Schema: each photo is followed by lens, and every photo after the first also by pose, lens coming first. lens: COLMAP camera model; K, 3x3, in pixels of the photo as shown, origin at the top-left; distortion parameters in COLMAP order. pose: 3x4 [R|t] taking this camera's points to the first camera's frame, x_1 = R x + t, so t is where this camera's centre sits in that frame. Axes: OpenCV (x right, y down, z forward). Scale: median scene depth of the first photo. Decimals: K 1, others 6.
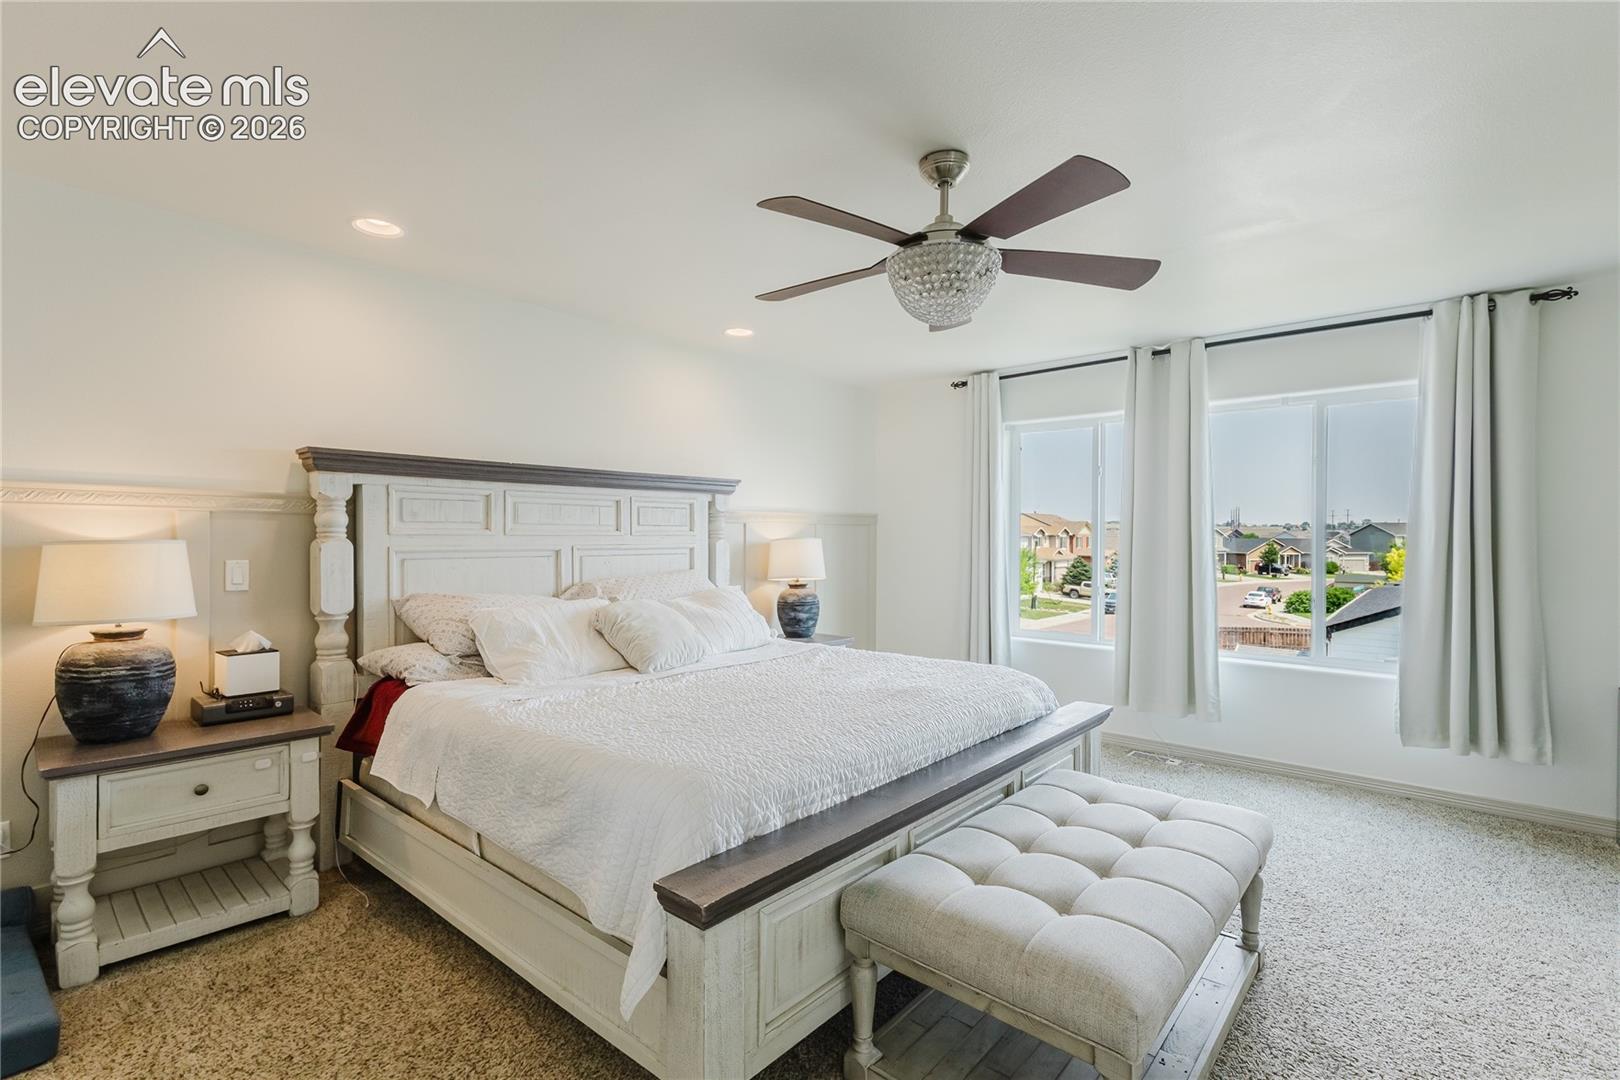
lens RADIAL K [[743.4, 0, 813.0], [0, 743.4, 538.9], [0, 0, 1]] dist [0.000204, 0.004447]
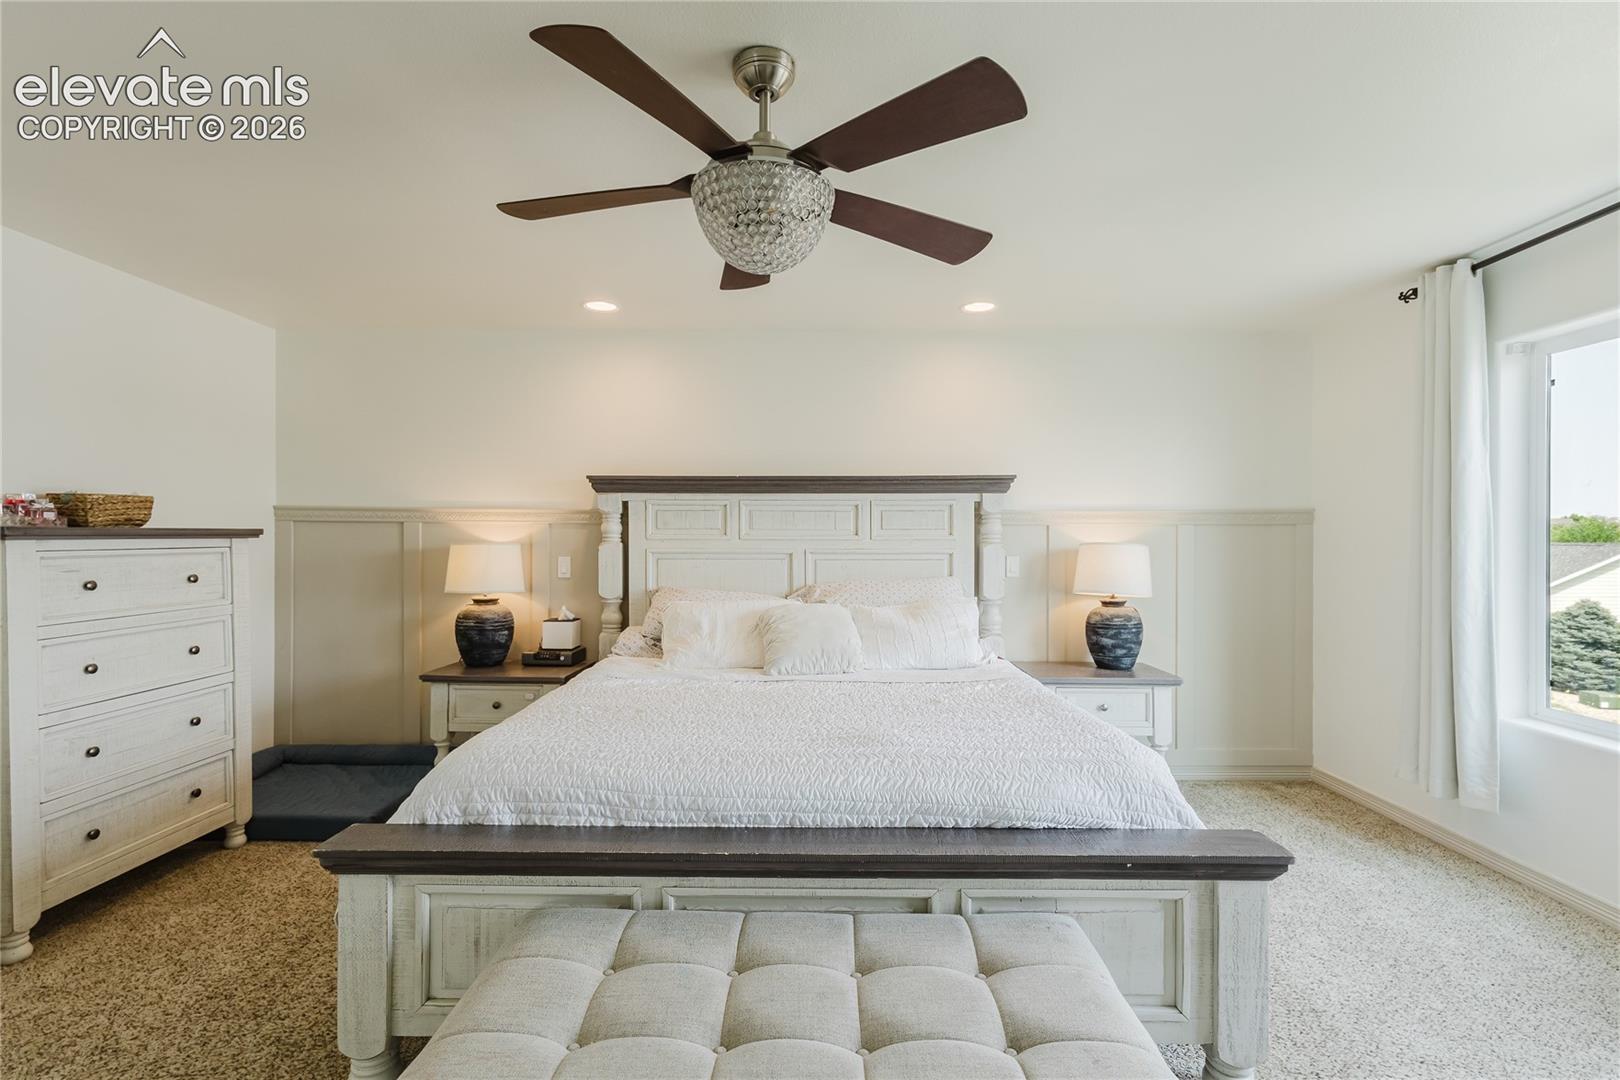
lens RADIAL K [[743.4, 0, 813.0], [0, 743.4, 538.9], [0, 0, 1]] dist [0.000204, 0.004447]
pose [[0.649482, -0.002410, -0.760374, 0.620685], [-0.003522, 0.999975, -0.006178, 0.000717], [0.760369, 0.006690, 0.649457, 0.404304]]
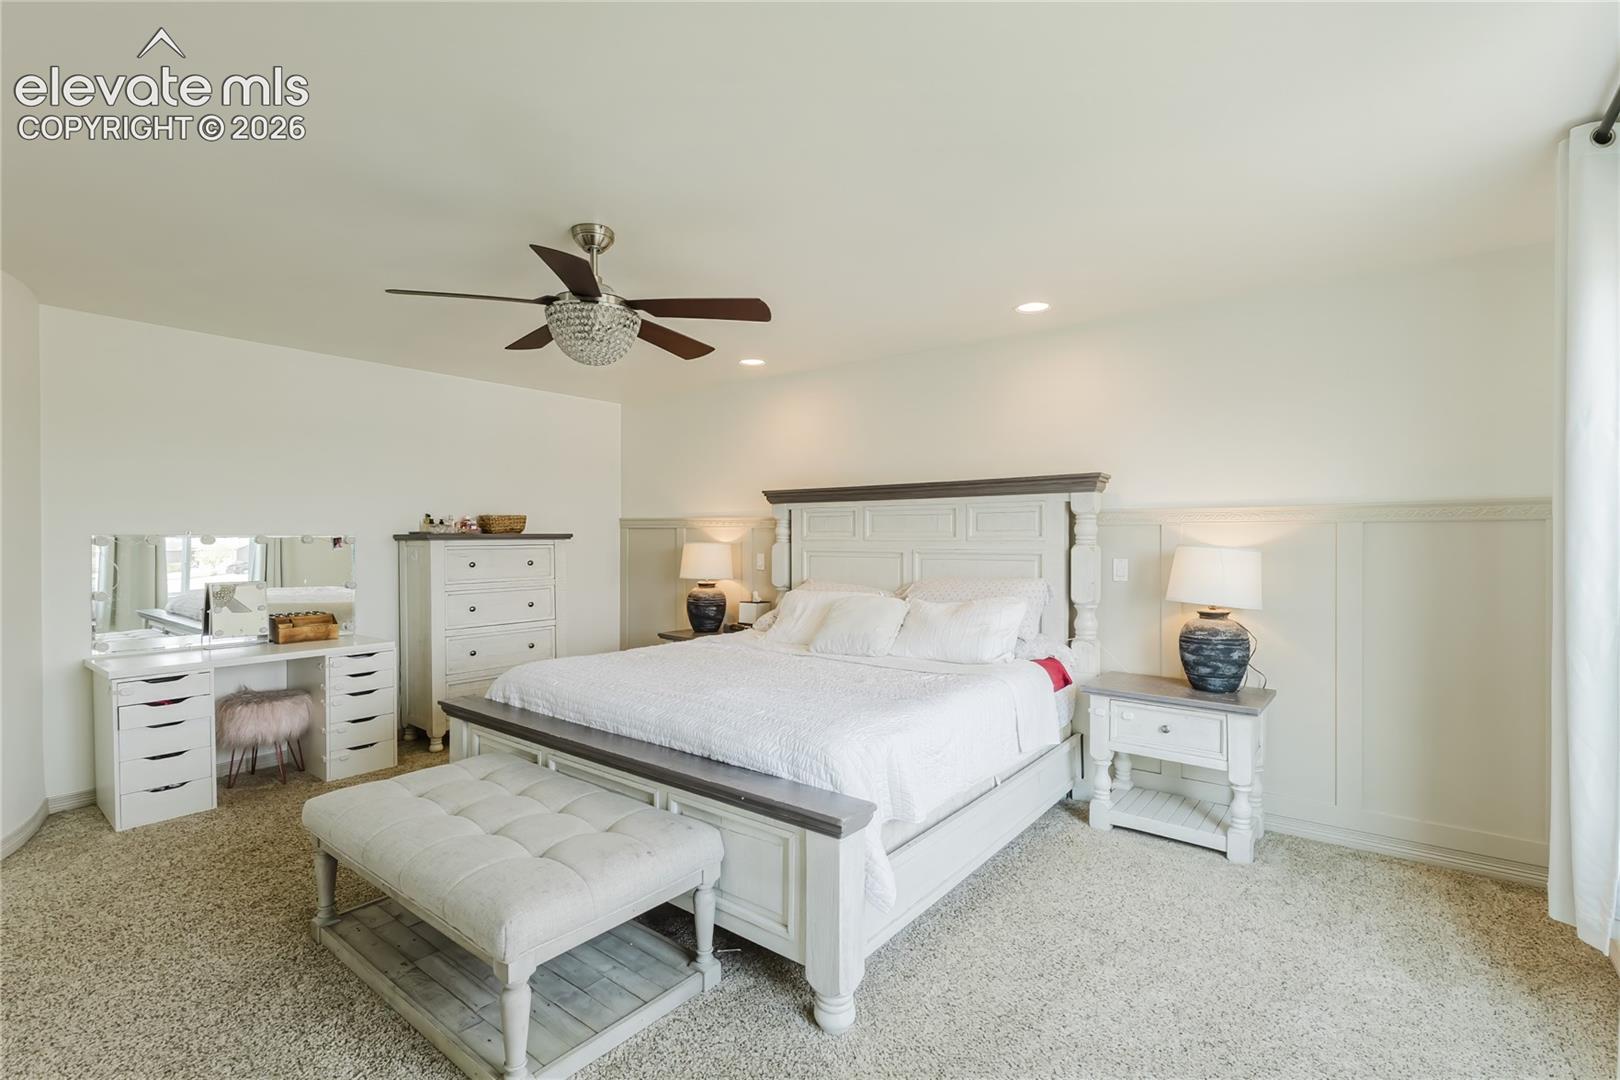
lens RADIAL K [[743.4, 0, 813.0], [0, 743.4, 538.9], [0, 0, 1]] dist [0.000204, 0.004447]
pose [[0.044933, -0.003112, -0.998985, 1.073320], [-0.006816, 0.999971, -0.003421, -0.003364], [0.998967, 0.006963, 0.044911, 0.999319]]
